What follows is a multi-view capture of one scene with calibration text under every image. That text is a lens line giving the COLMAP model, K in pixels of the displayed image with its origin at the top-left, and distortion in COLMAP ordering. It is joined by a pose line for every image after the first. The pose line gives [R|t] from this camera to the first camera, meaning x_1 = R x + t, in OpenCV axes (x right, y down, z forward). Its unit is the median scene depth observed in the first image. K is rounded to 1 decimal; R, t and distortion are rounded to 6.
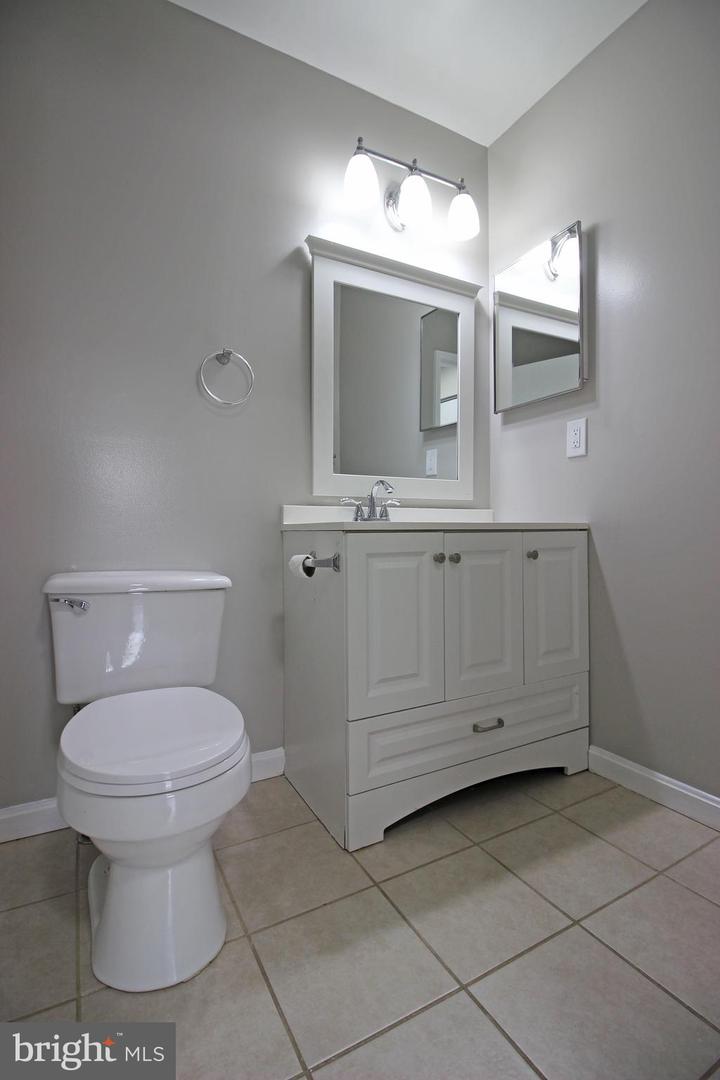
lens RADIAL K [[500.5, 0, 355.5], [0, 500.5, 532.7], [0, 0, 1]] dist [-0.000458, -0.012726]
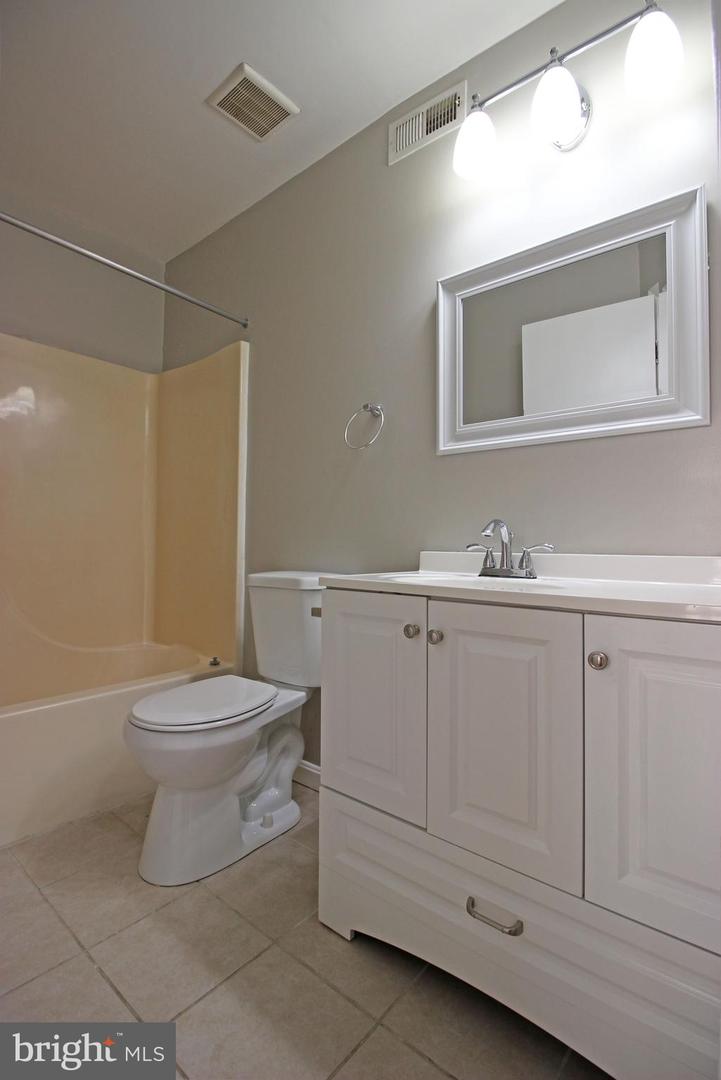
lens RADIAL K [[500.5, 0, 356.0], [0, 500.5, 532.7], [0, 0, 1]] dist [-0.000458, -0.012726]
pose [[0.362432, -0.003054, -0.932005, 0.776209], [-0.016579, 0.999815, -0.009723, -0.082322], [0.931863, 0.018975, 0.362315, 0.602236]]
